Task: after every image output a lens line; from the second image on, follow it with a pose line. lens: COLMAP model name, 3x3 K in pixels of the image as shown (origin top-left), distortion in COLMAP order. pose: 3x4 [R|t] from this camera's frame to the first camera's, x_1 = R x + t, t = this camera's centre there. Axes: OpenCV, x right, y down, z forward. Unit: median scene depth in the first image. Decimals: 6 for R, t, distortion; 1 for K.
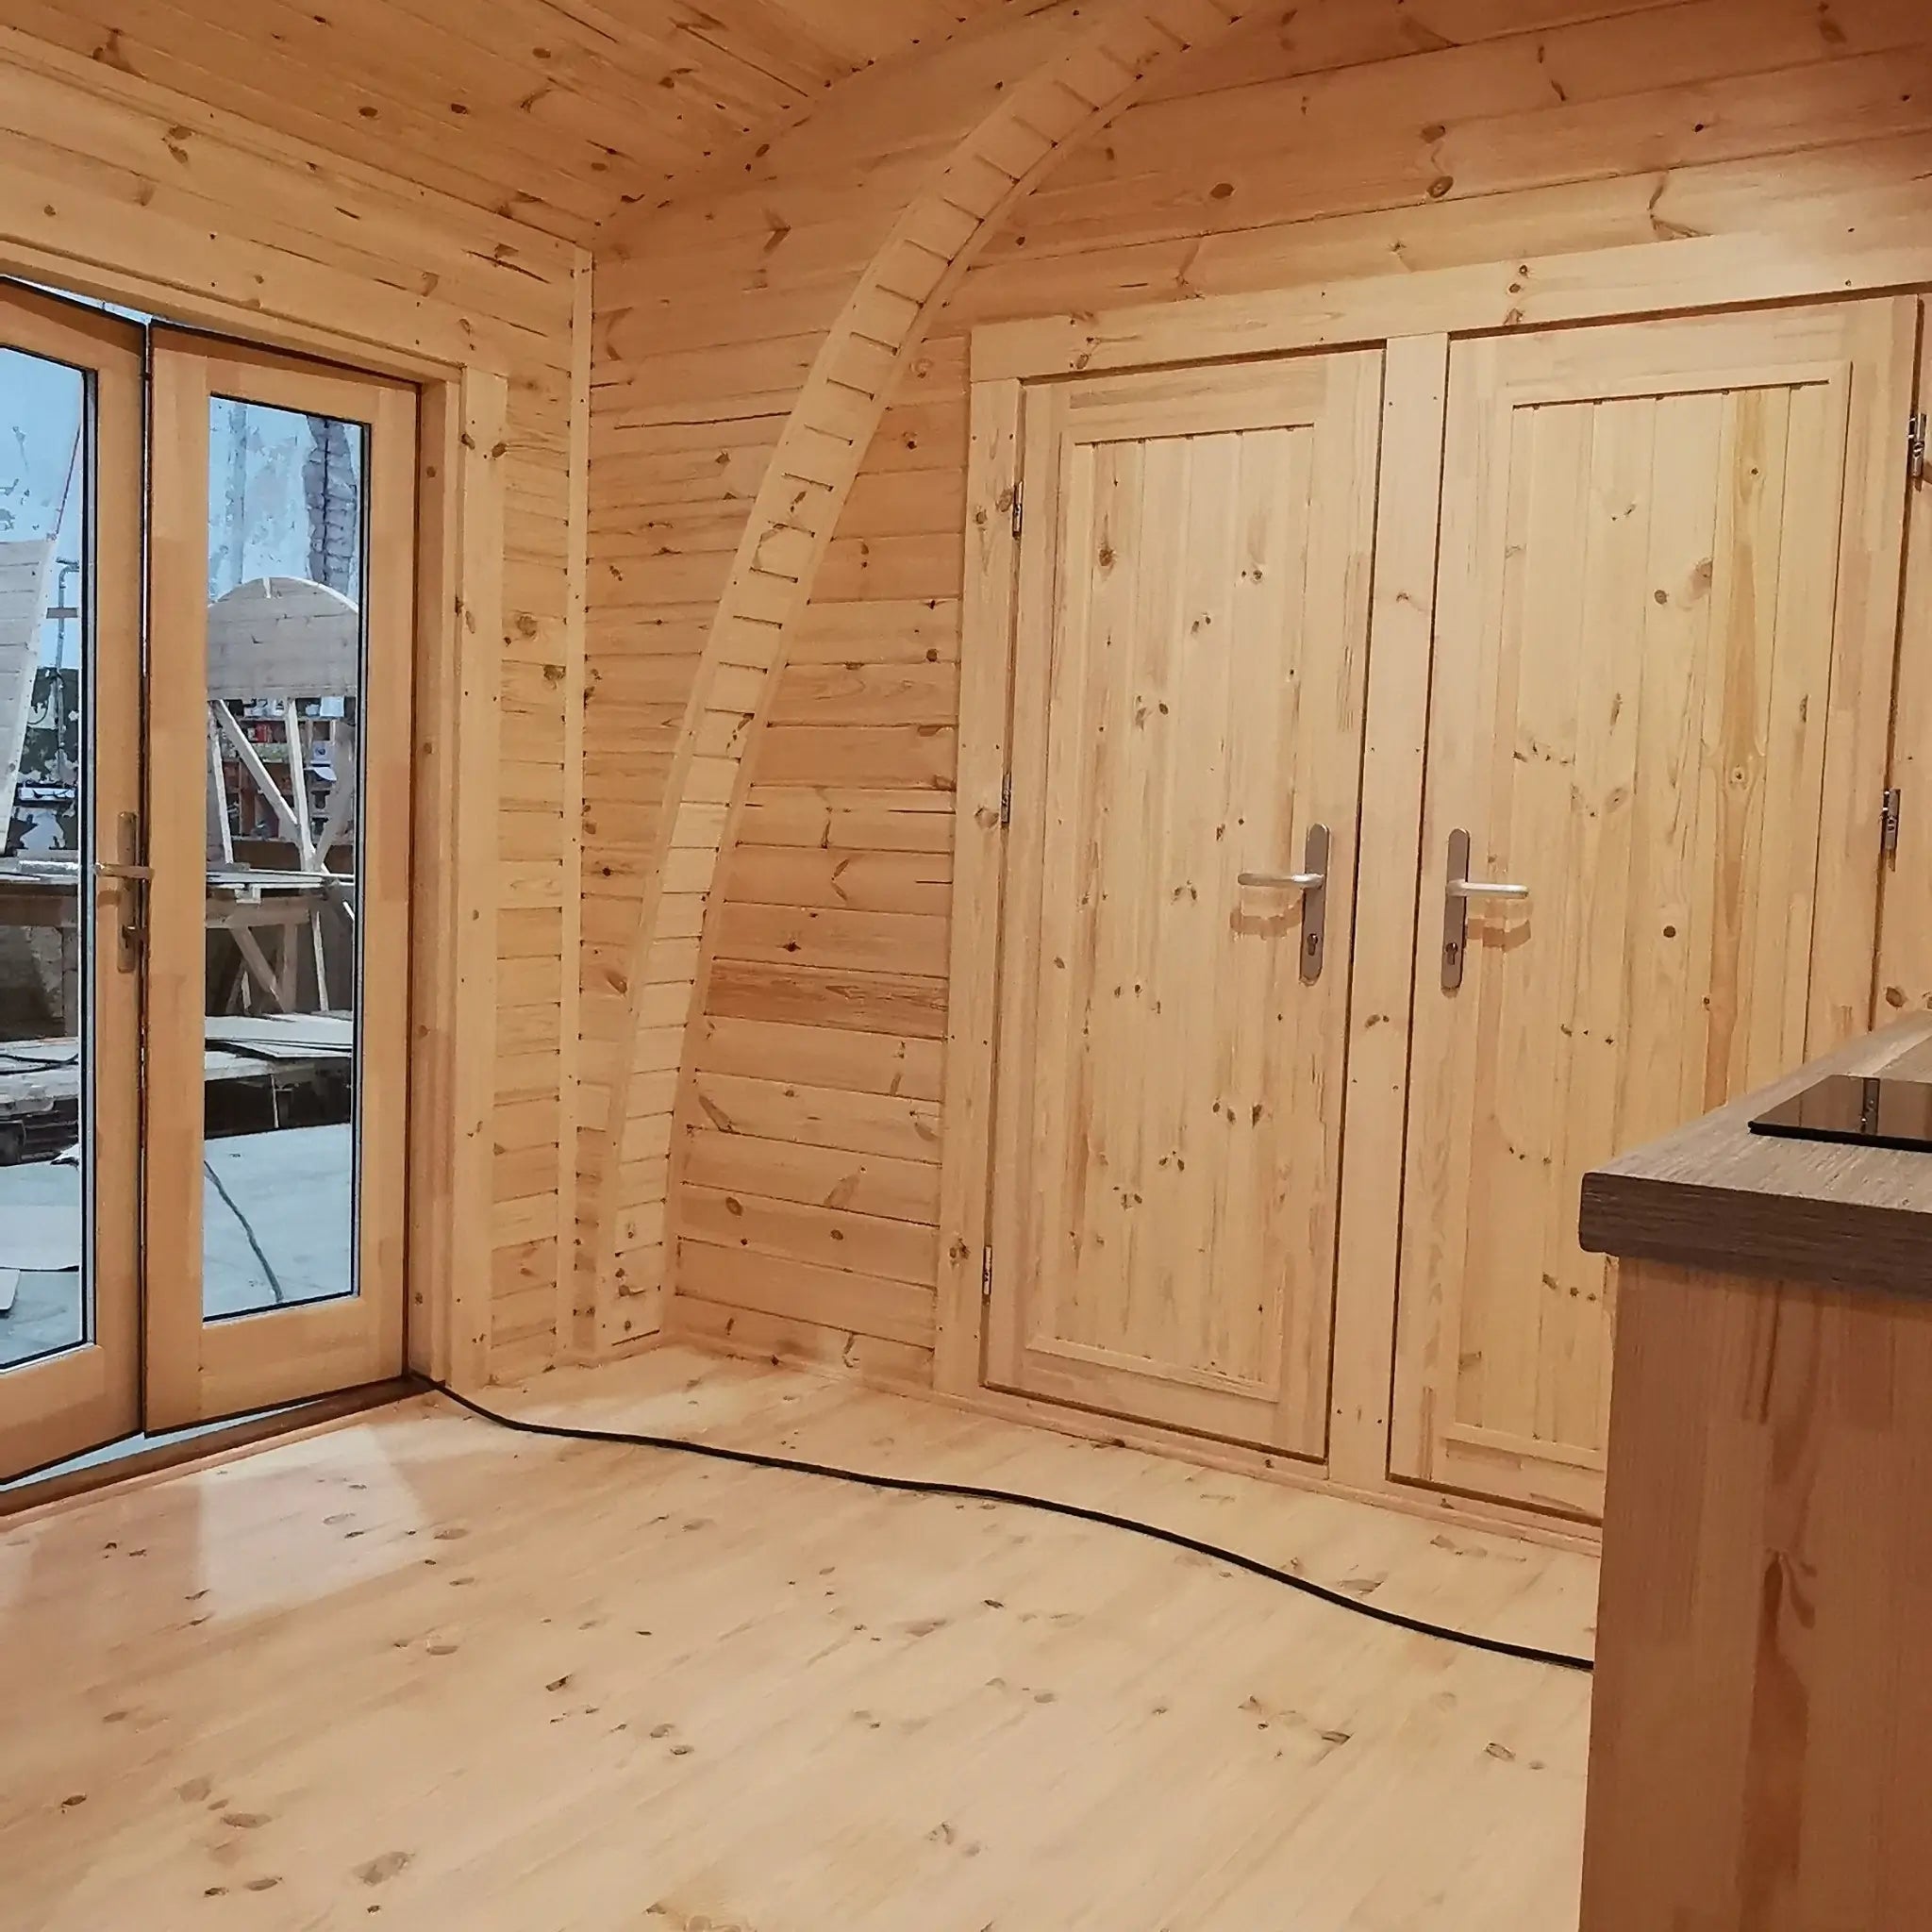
lens RADIAL K [[1912.9, 0, 972.9], [0, 1912.9, 963.9], [0, 0, 1]] dist [-0.006541, 0.000000]
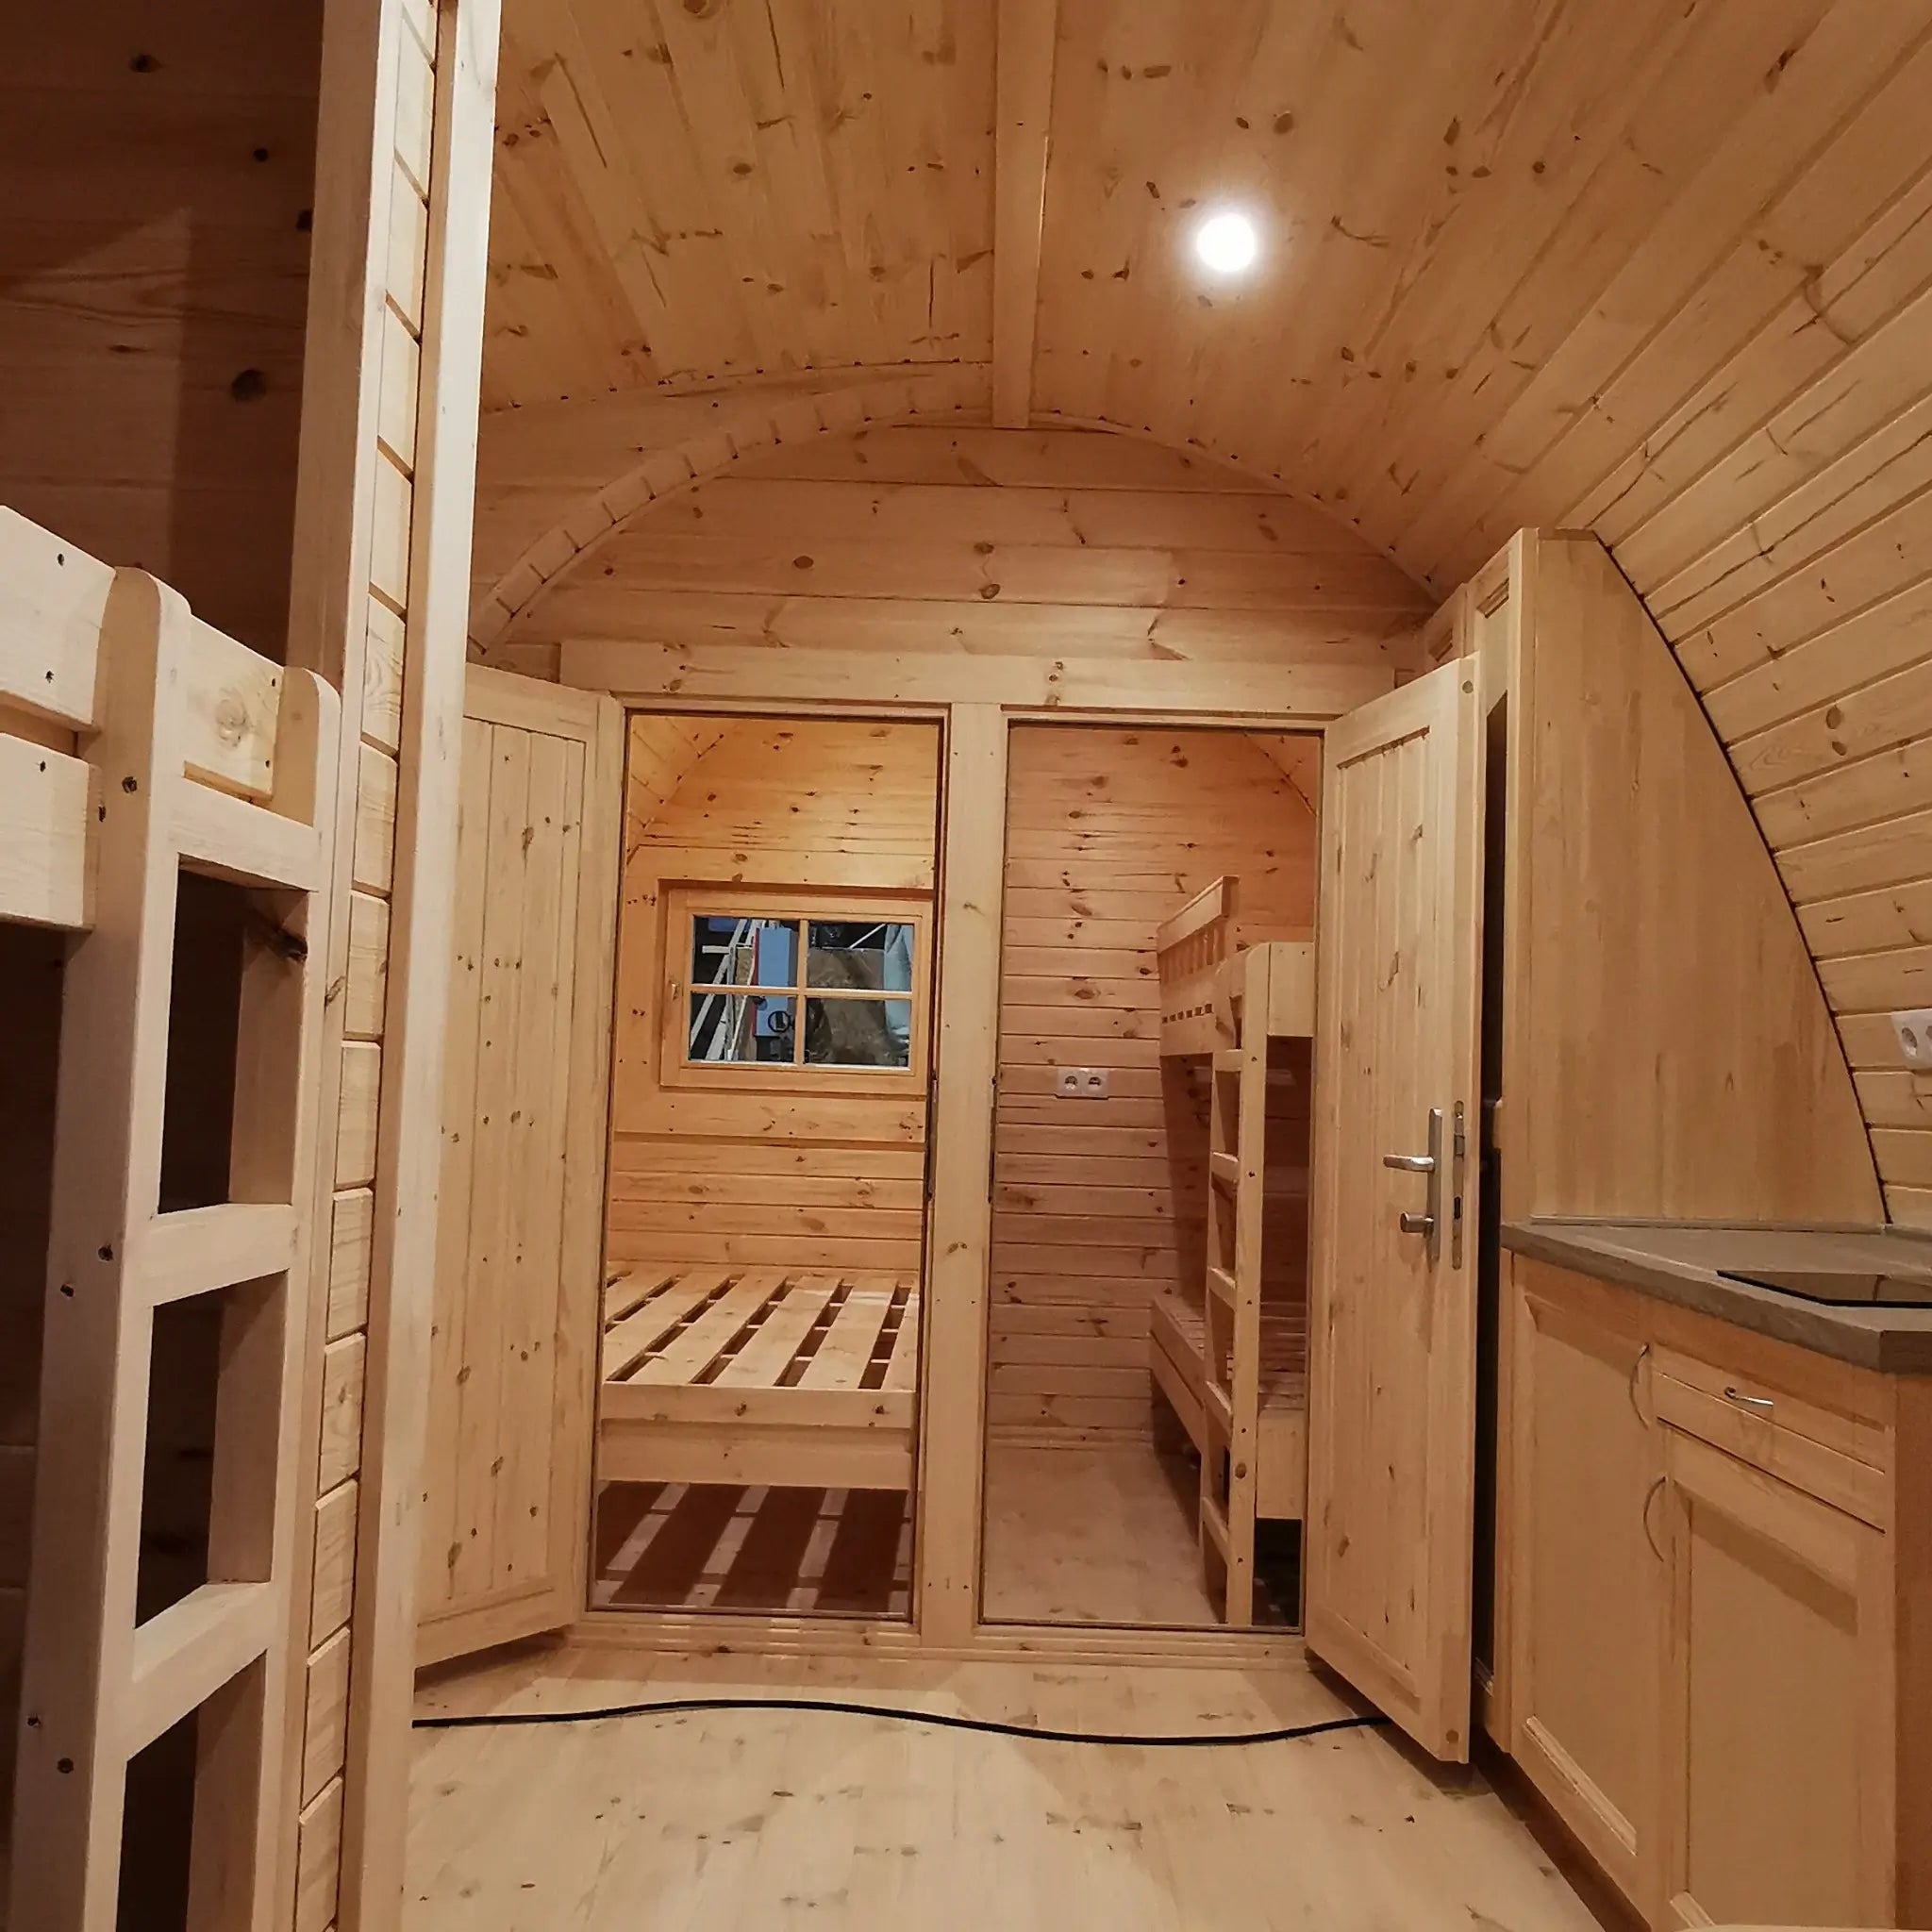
lens RADIAL K [[1912.9, 0, 975.2], [0, 1912.9, 967.5], [0, 0, 1]] dist [-0.006541, 0.000000]
pose [[0.842487, 0.019296, 0.538370, -0.443439], [0.039015, 0.994549, -0.096701, -0.030788], [-0.537301, 0.102474, 0.837142, -0.043662]]
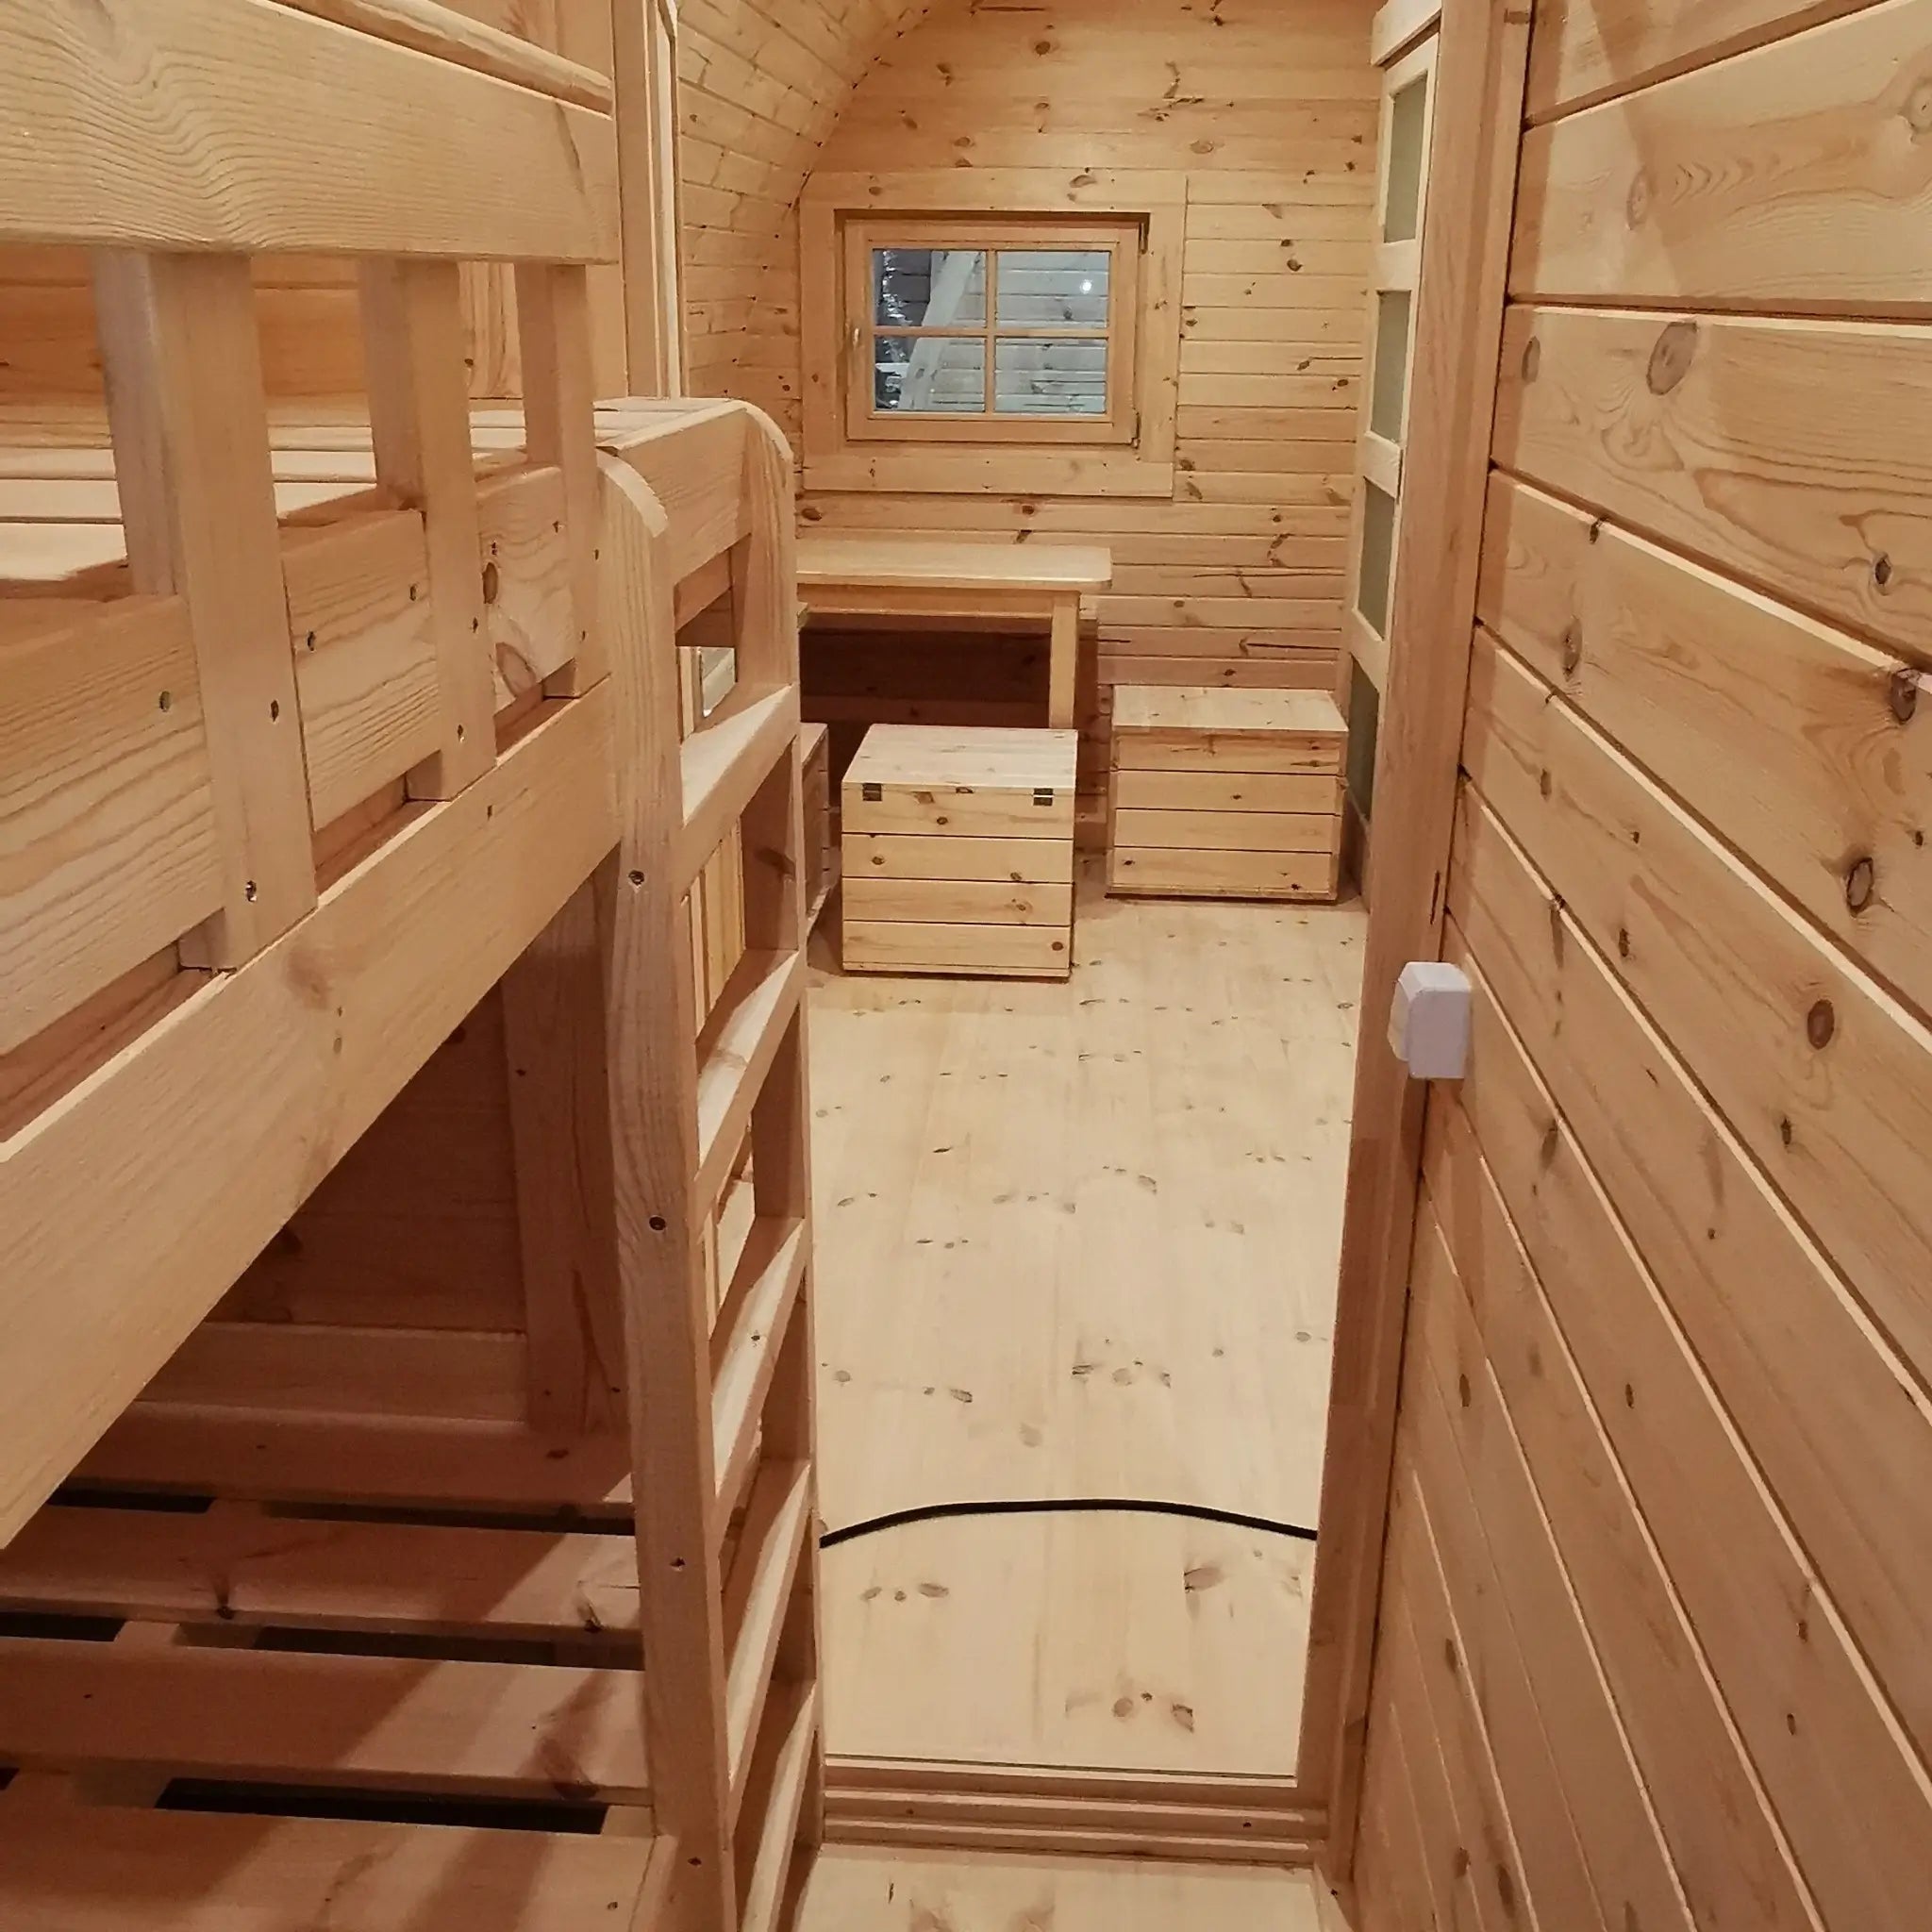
lens RADIAL K [[1912.9, 0, 962.0], [0, 1912.9, 980.4], [0, 0, 1]] dist [-0.006541, 0.000000]
pose [[-0.873631, 0.122562, -0.470901, 0.608937], [-0.079075, 0.919134, 0.385928, -0.221975], [0.480121, 0.374395, -0.793292, 1.394505]]
